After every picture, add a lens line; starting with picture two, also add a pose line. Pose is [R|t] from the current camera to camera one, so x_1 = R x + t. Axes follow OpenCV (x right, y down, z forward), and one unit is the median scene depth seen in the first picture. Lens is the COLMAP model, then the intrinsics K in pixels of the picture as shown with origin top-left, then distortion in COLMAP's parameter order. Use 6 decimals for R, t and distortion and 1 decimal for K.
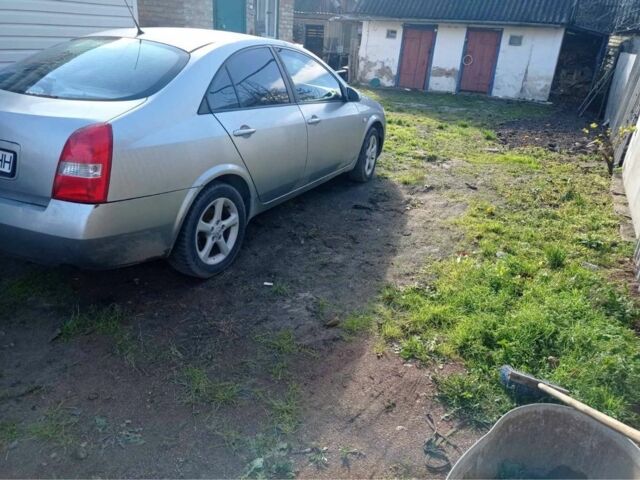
lens RADIAL K [[474.5, 0, 320.0], [0, 474.5, 240.0], [0, 0, 1]] dist [0.117139, -0.155281]
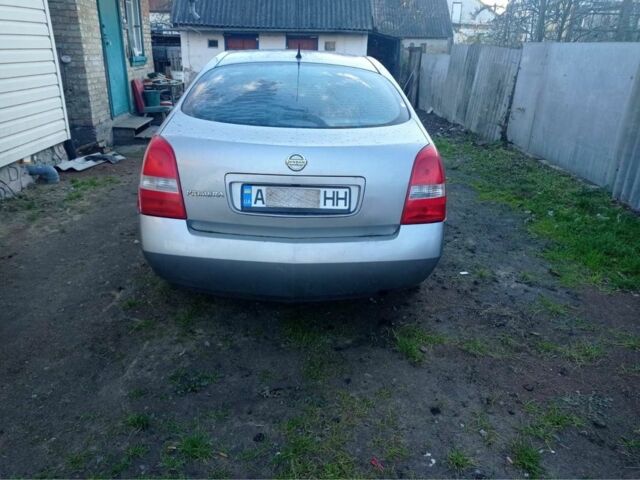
lens RADIAL K [[474.5, 0, 320.0], [0, 474.5, 240.0], [0, 0, 1]] dist [0.117139, -0.155281]
pose [[0.873924, -0.216234, 0.435316, -0.506496], [0.221514, 0.974365, 0.039291, -0.058243], [-0.432653, 0.062091, 0.899420, 0.082116]]
